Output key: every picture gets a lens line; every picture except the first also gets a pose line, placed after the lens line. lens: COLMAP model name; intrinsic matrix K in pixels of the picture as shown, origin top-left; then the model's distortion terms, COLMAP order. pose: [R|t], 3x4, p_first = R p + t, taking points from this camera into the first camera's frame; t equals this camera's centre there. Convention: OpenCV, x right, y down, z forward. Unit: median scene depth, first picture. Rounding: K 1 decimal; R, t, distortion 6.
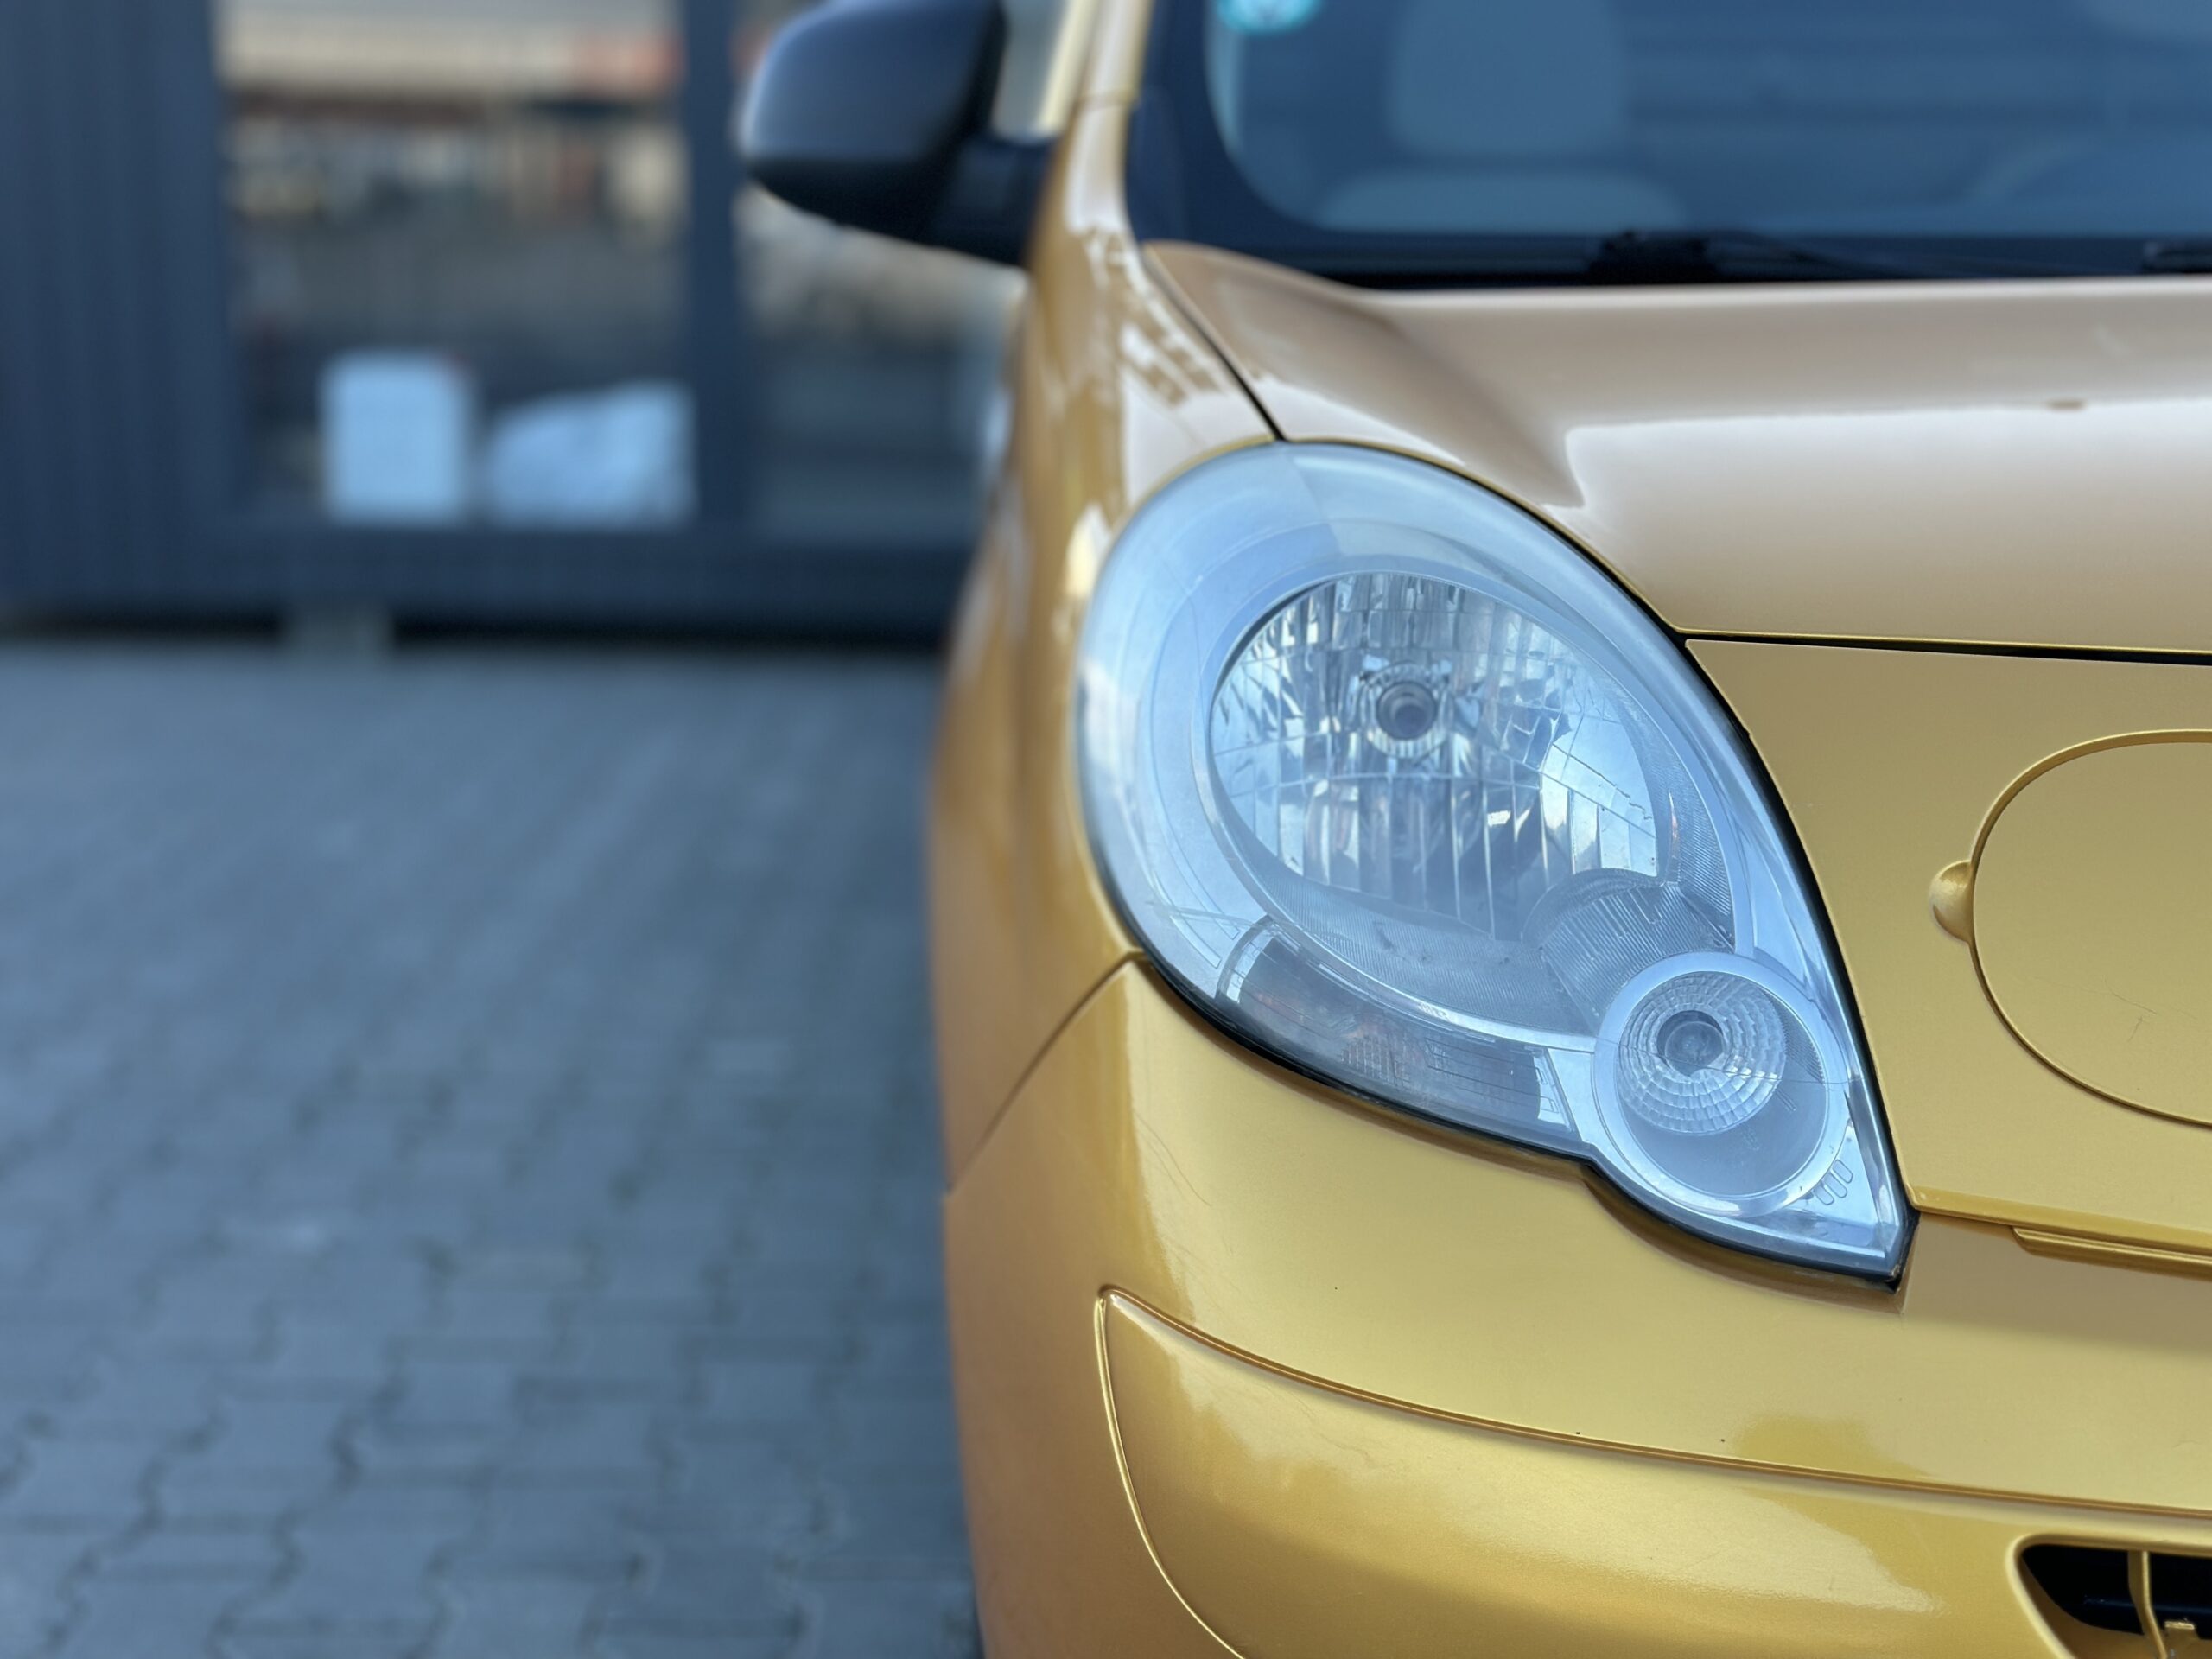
lens RADIAL K [[3083.2, 0, 1106.0], [0, 3083.2, 829.5], [0, 0, 1]] dist [0.110976, -0.111898]
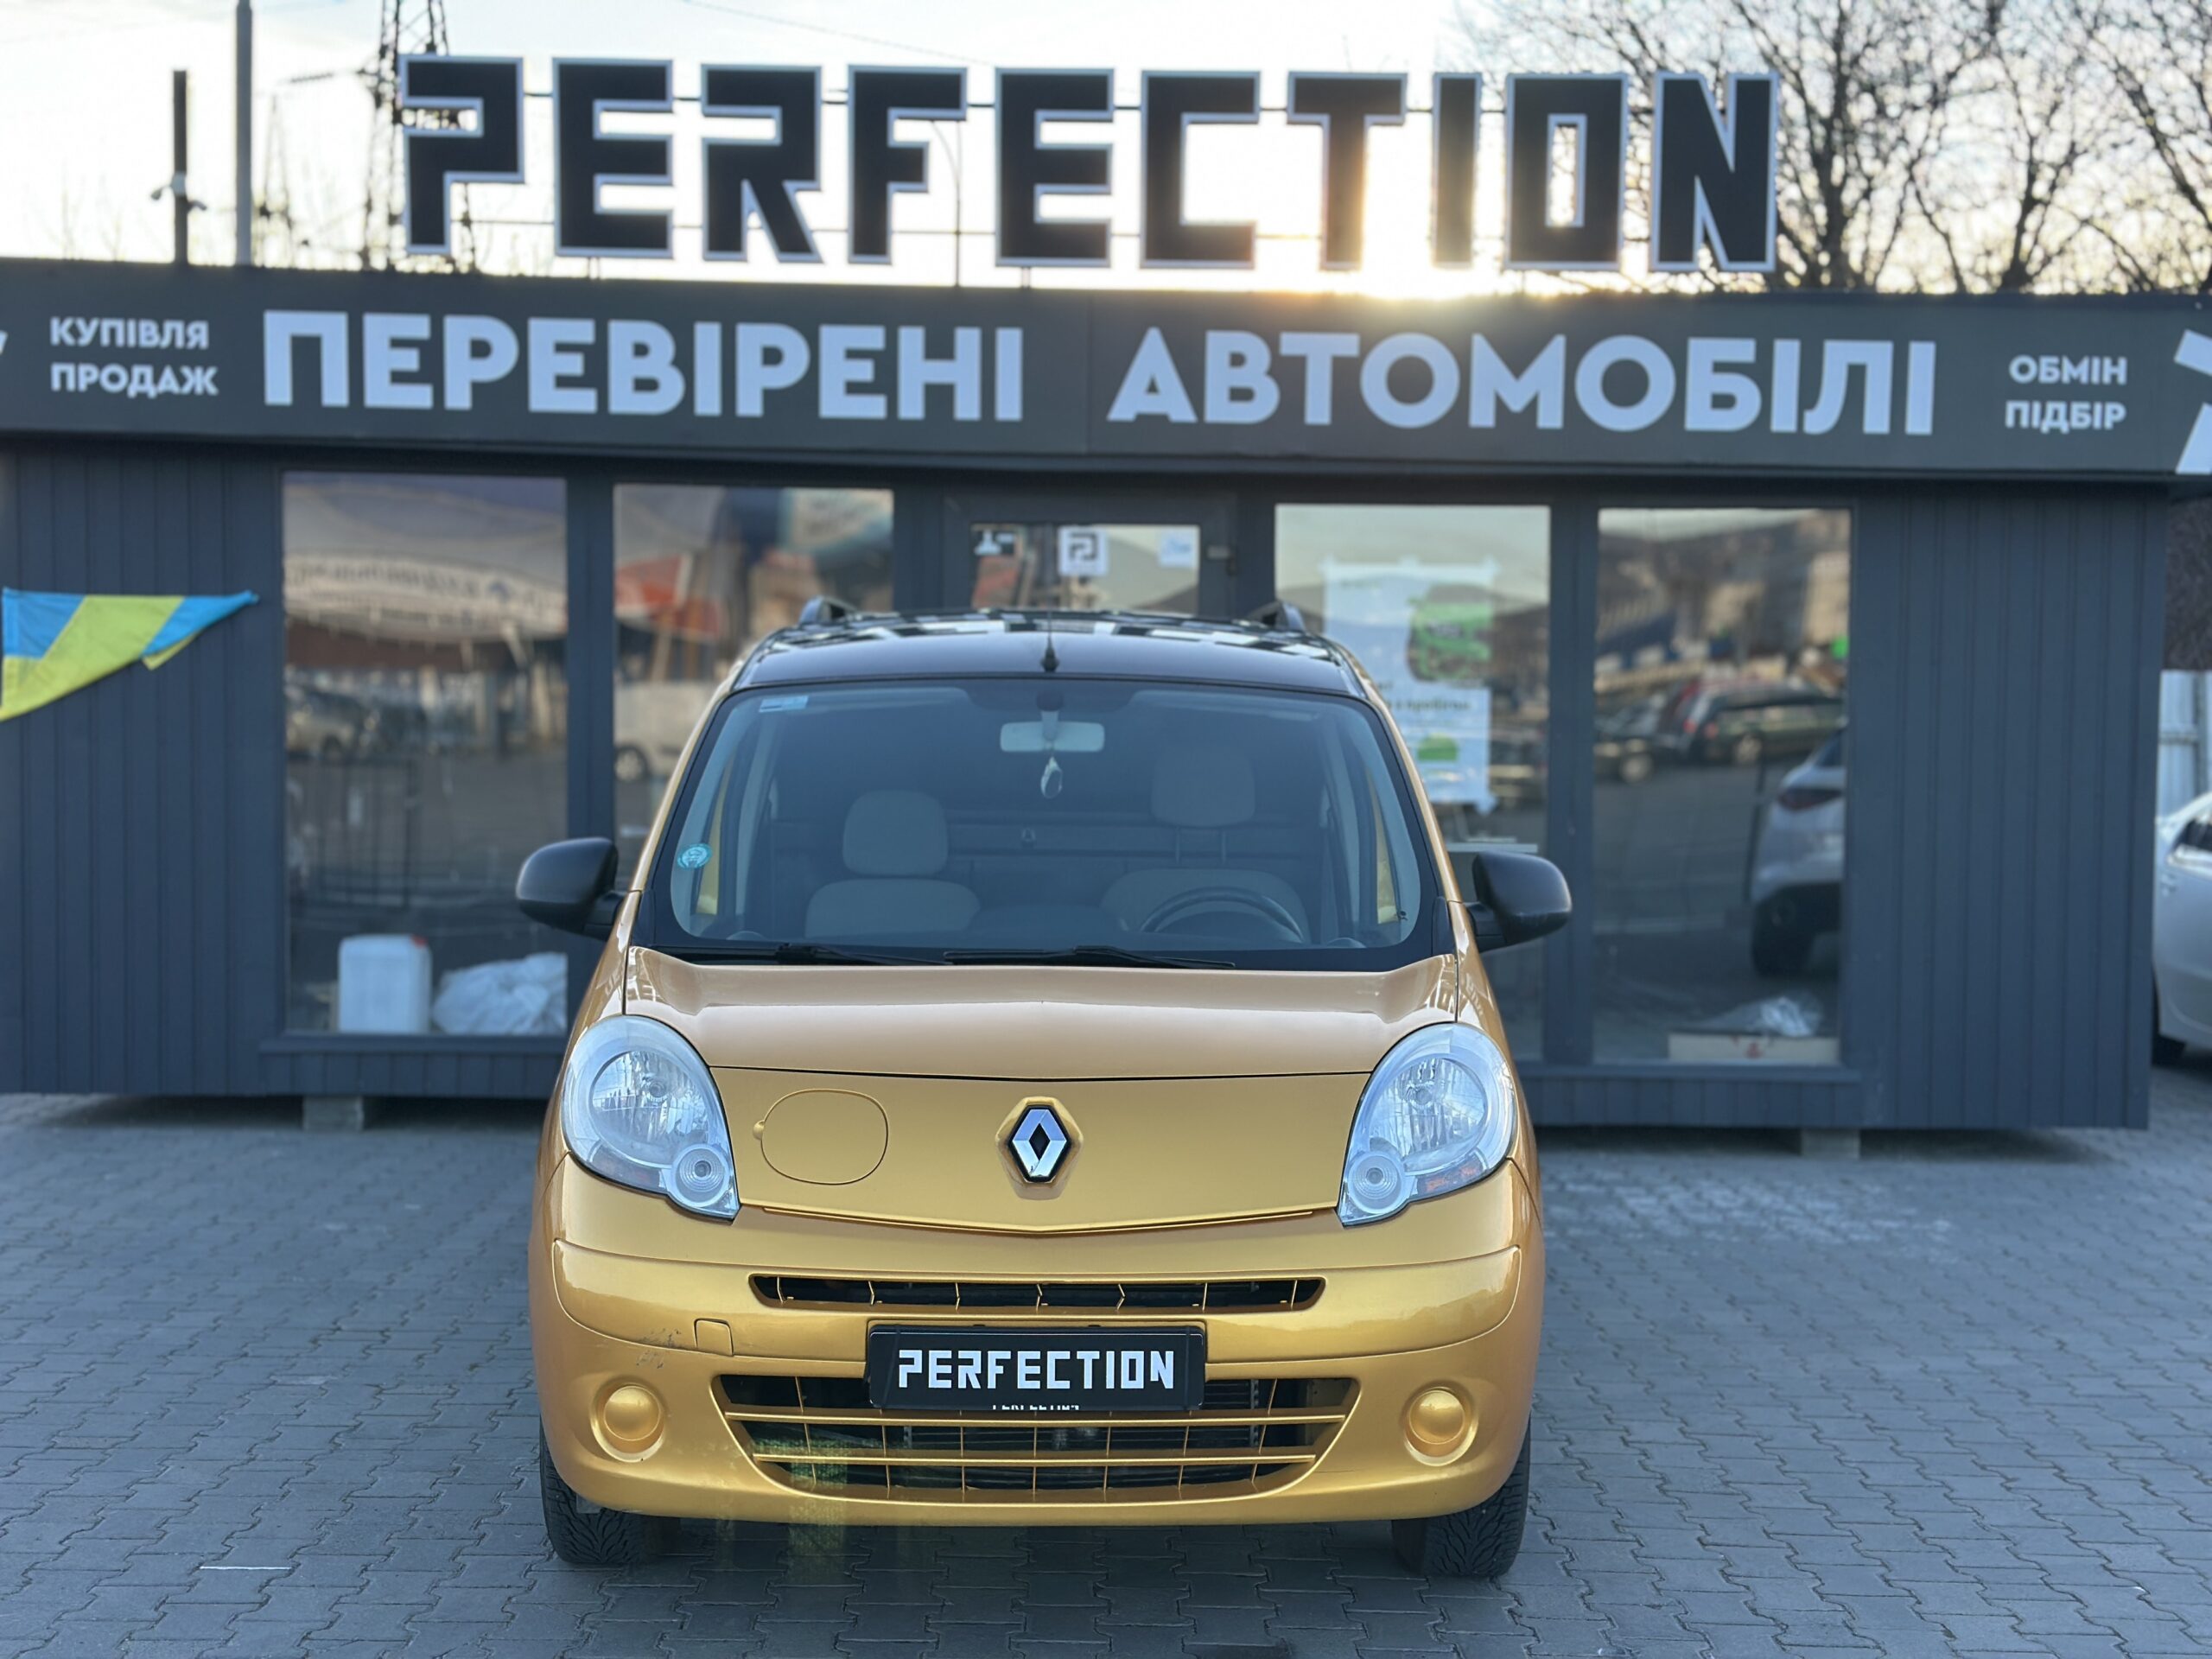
lens RADIAL K [[3083.2, 0, 1106.0], [0, 3083.2, 829.5], [0, 0, 1]] dist [0.110976, -0.111898]
pose [[0.999976, 0.001505, 0.006836, 0.333598], [-0.000347, 0.986067, -0.166346, 0.147103], [-0.006991, 0.166340, 0.986044, -1.459546]]
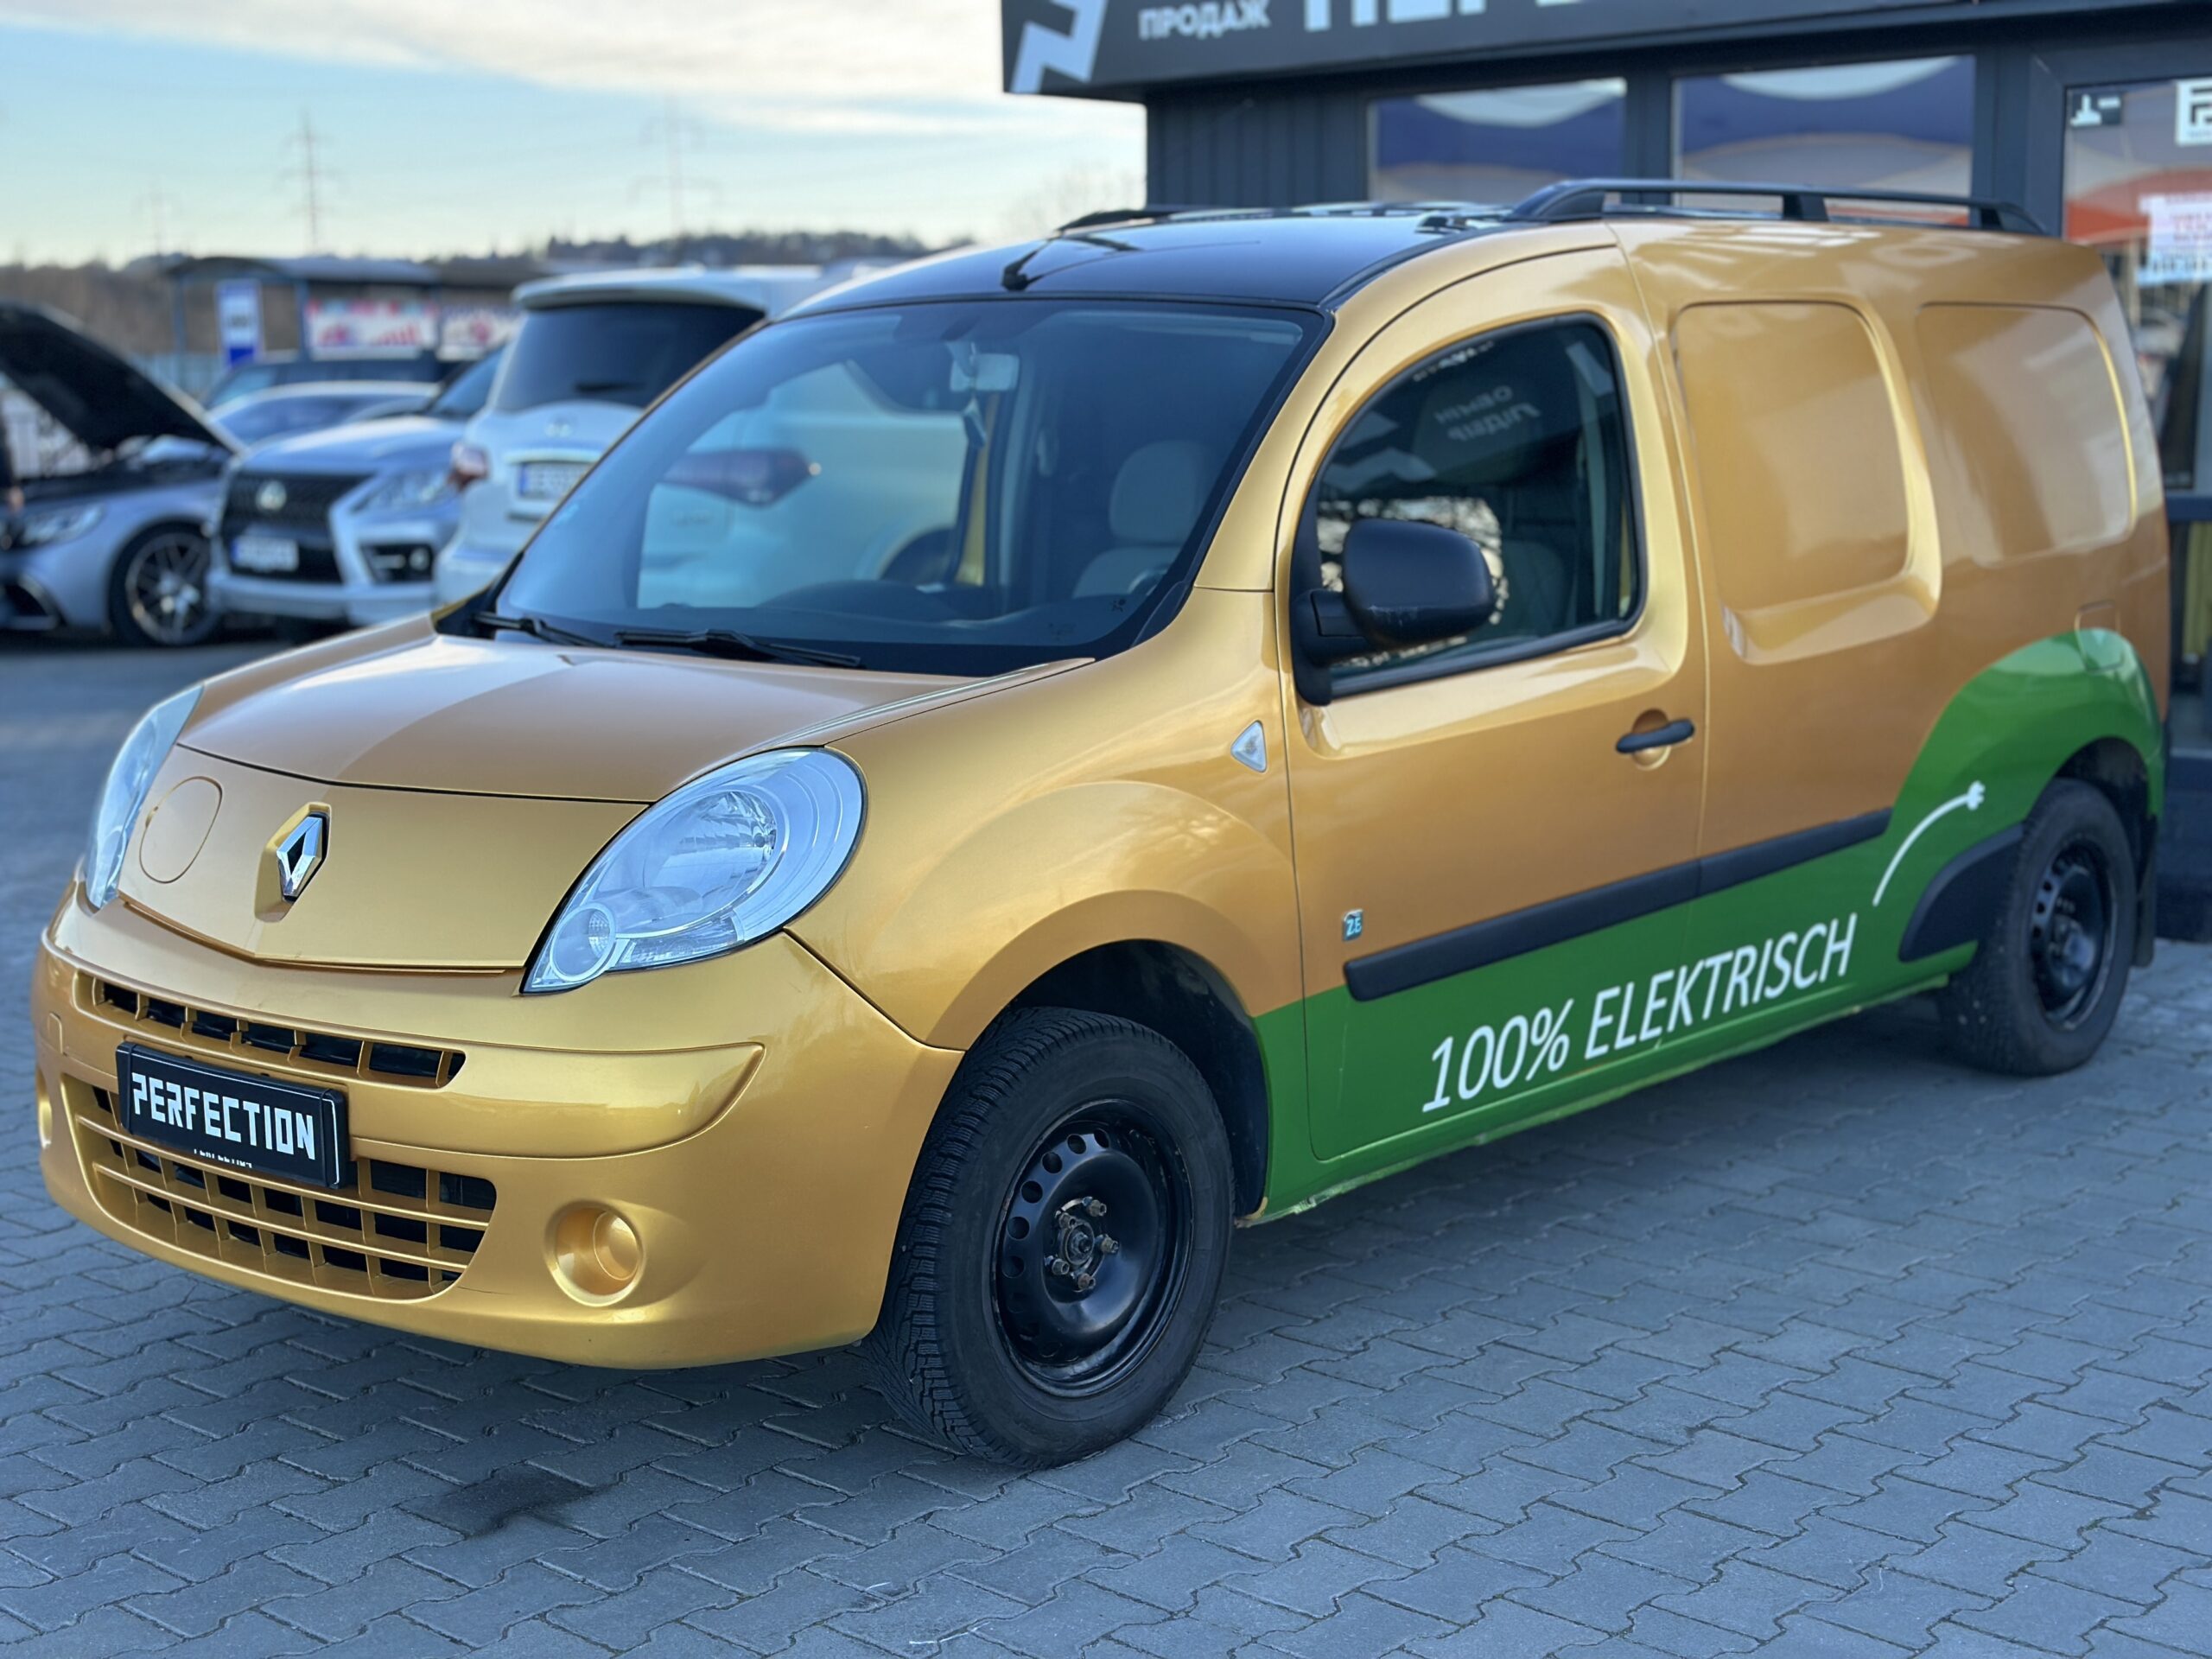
lens RADIAL K [[3083.2, 0, 1106.0], [0, 3083.2, 829.5], [0, 0, 1]] dist [0.110976, -0.111898]
pose [[0.732616, 0.077836, -0.676177, 1.673377], [-0.114882, 0.993328, -0.010127, -0.019837], [0.670877, 0.085100, 0.736670, -0.499668]]
